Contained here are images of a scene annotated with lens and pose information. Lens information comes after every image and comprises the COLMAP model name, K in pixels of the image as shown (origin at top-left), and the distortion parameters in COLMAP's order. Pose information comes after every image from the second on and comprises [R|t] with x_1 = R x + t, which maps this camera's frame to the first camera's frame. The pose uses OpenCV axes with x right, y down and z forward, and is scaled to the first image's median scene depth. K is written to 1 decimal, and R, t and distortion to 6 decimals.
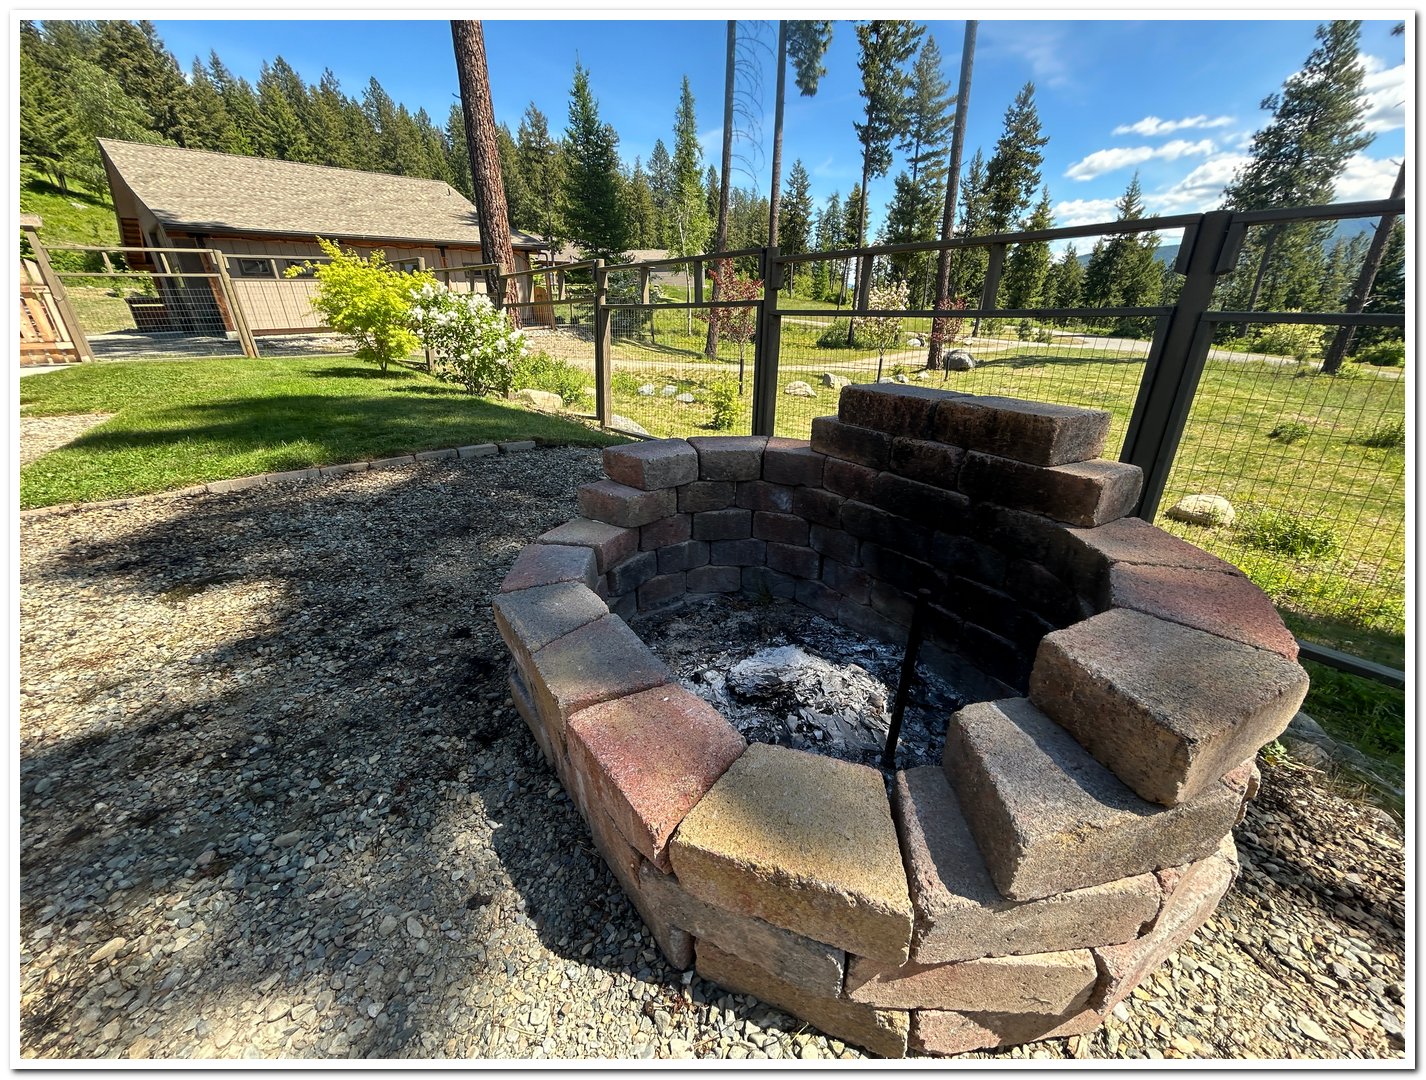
lens RADIAL K [[559.0, 0, 710.1], [0, 559.0, 542.0], [0, 0, 1]] dist [0.000918, 0.000157]
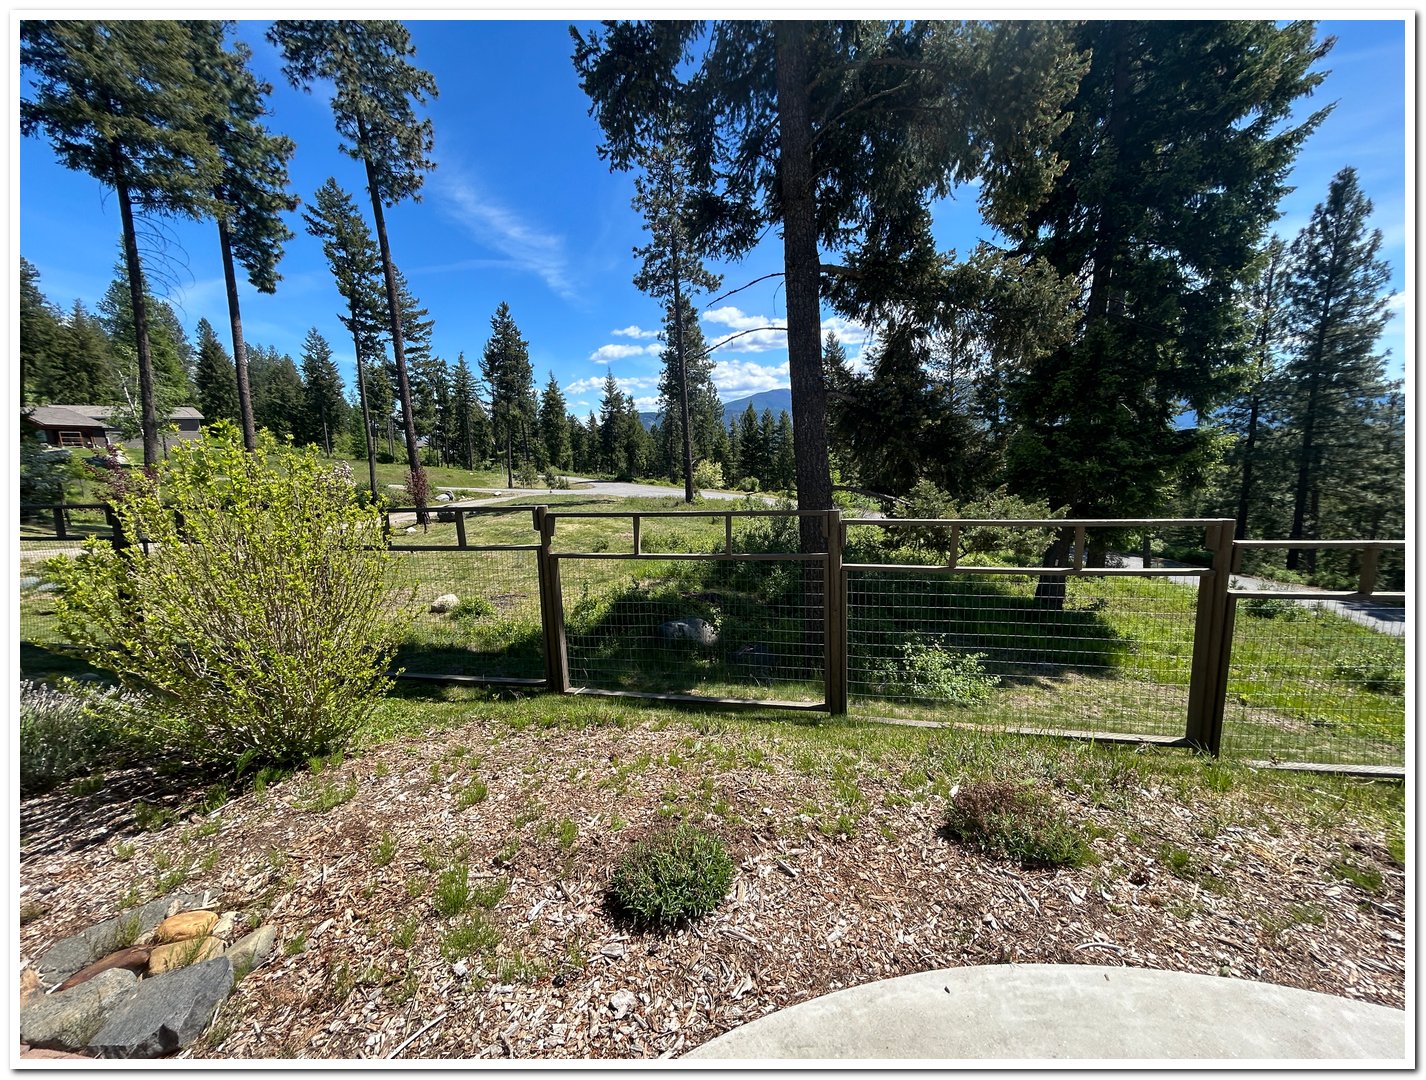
lens RADIAL K [[560.6, 0, 713.7], [0, 560.6, 537.9], [0, 0, 1]] dist [-0.000006, 0.000065]
pose [[0.765803, -0.115629, 0.632594, 0.080296], [0.271602, 0.949816, -0.155182, 0.044209], [-0.582905, 0.290653, 0.758777, -0.154796]]
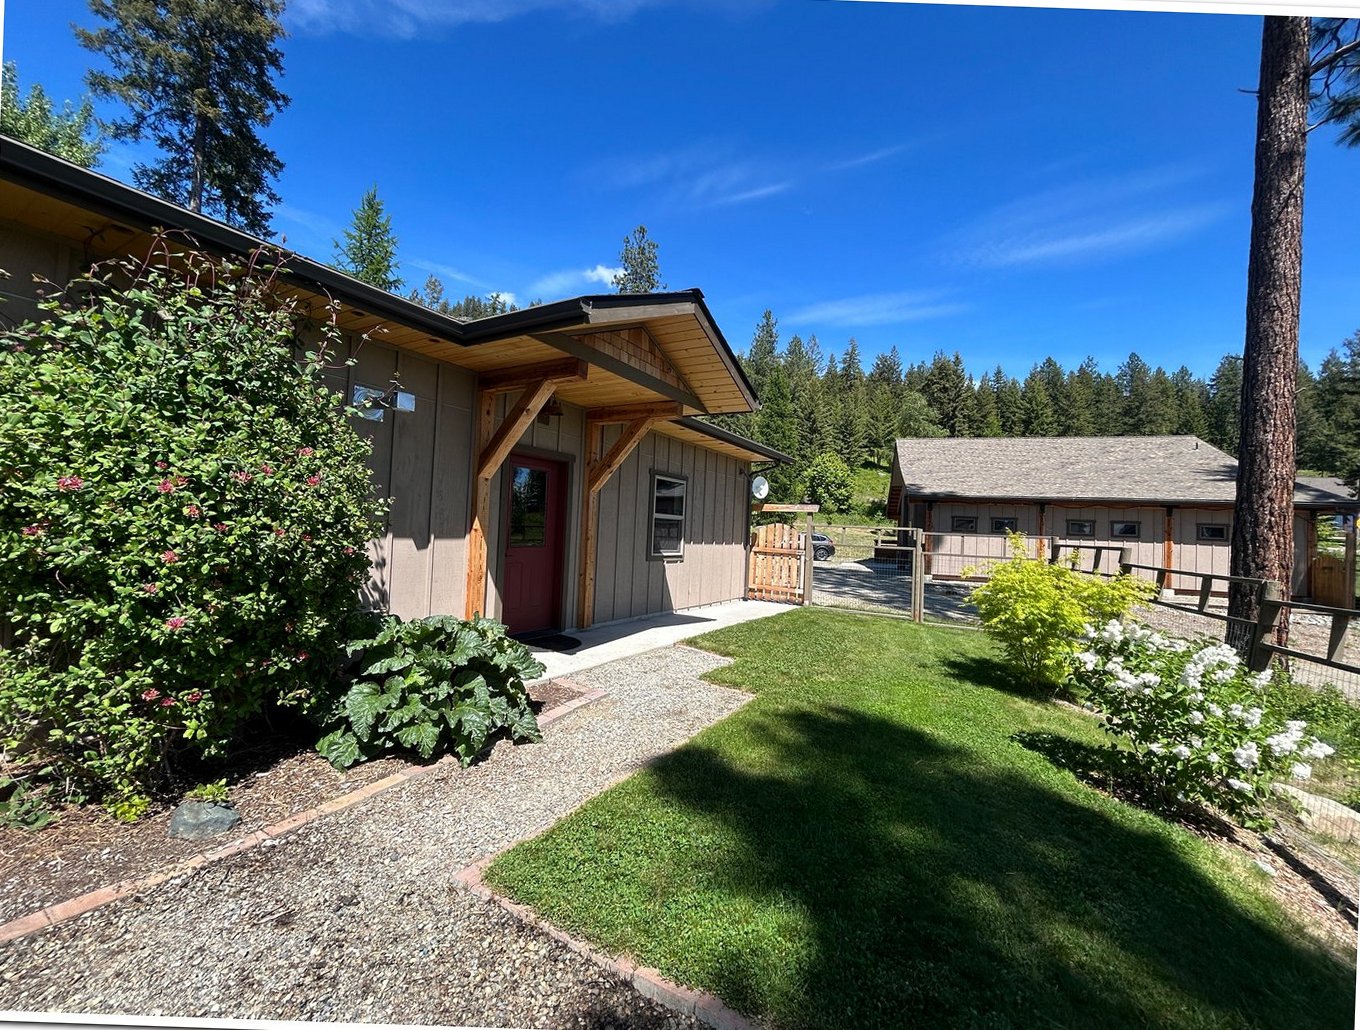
lens RADIAL K [[561.2, 0, 680.0], [0, 561.2, 515.0], [0, 0, 1]] dist [-0.011666, 0.012009]
pose [[0.433056, 0.017579, -0.901196, -0.018604], [-0.403681, 0.897719, -0.176472, -0.036163], [0.805918, 0.440218, 0.395858, 0.036899]]
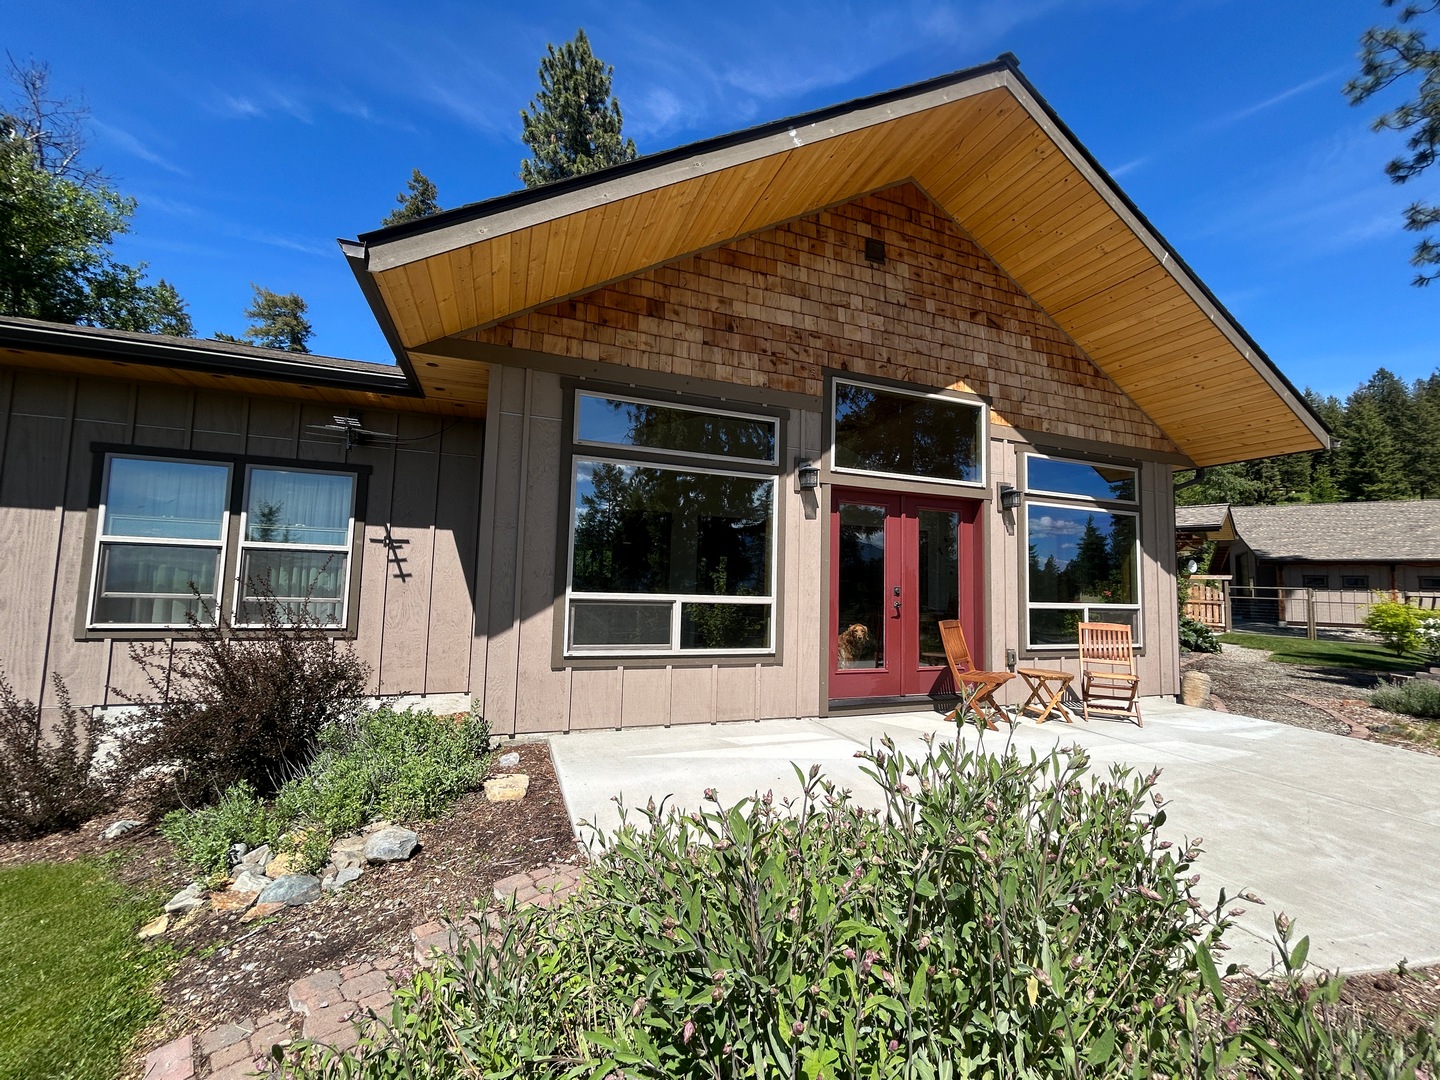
lens RADIAL K [[581.0, 0, 720.0], [0, 581.0, 540.0], [0, 0, 1]] dist [0.000432, 0.000268]
pose [[0.168327, -0.045762, -0.984668, 0.193013], [-0.414075, 0.903231, -0.112762, 0.101210], [0.894544, 0.426707, 0.133089, -0.290427]]
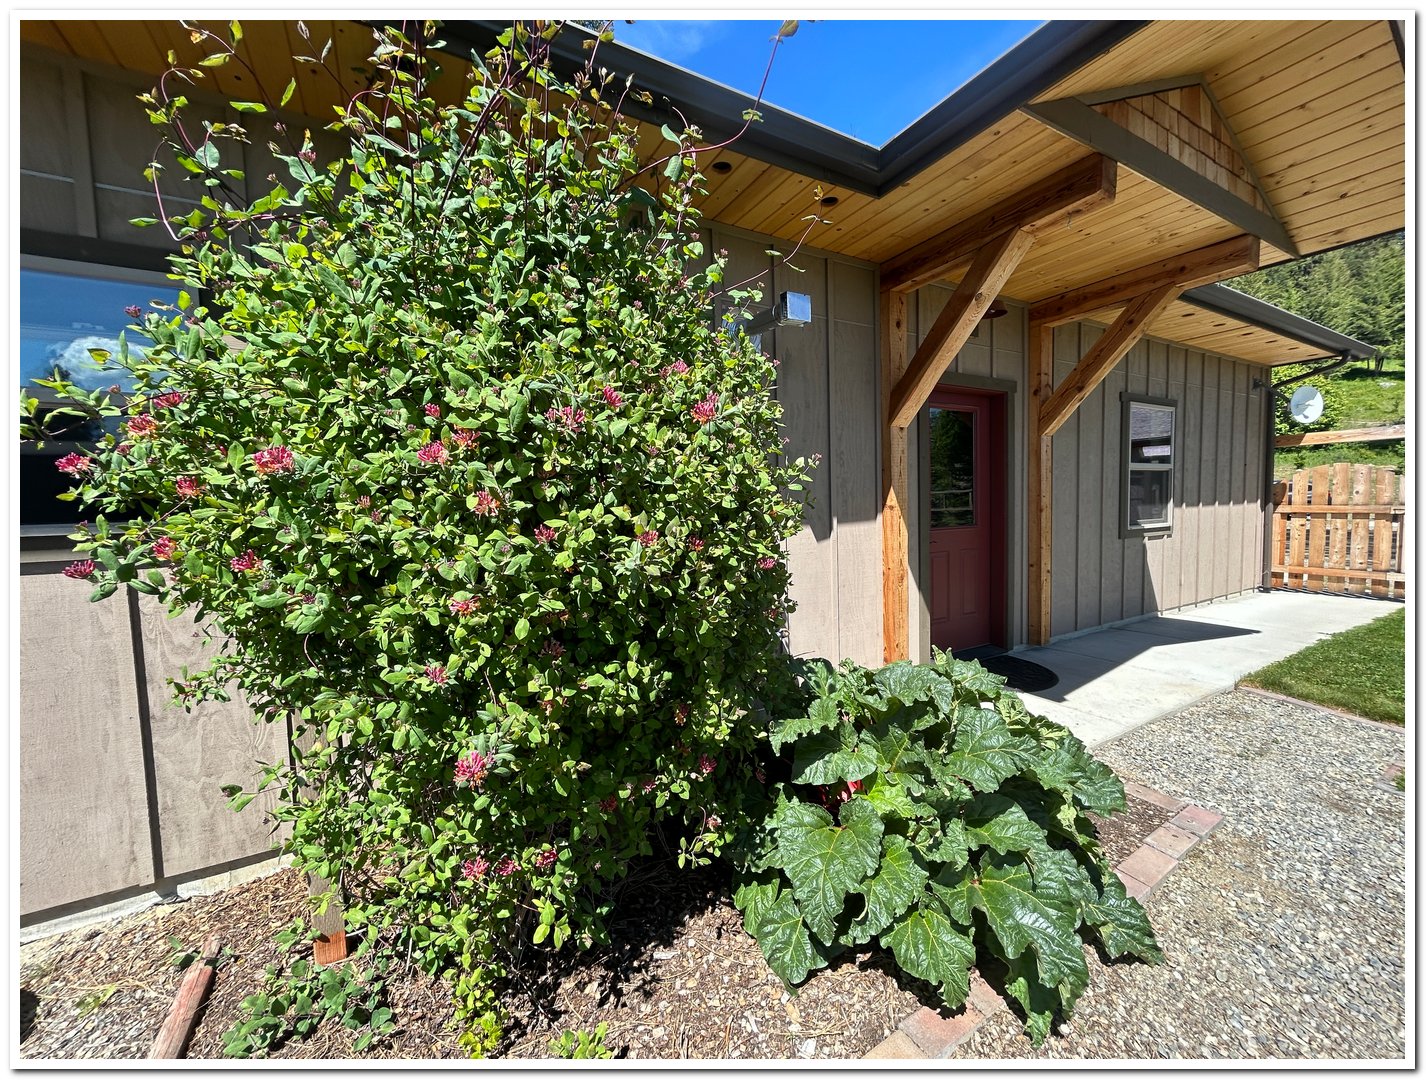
lens RADIAL K [[559.0, 0, 710.1], [0, 559.0, 542.0], [0, 0, 1]] dist [0.000918, 0.000157]
pose [[-0.063412, 0.092834, -0.993660, -0.075068], [-0.362755, 0.925416, 0.109608, -0.030545], [0.929725, 0.367406, -0.025007, 0.028912]]
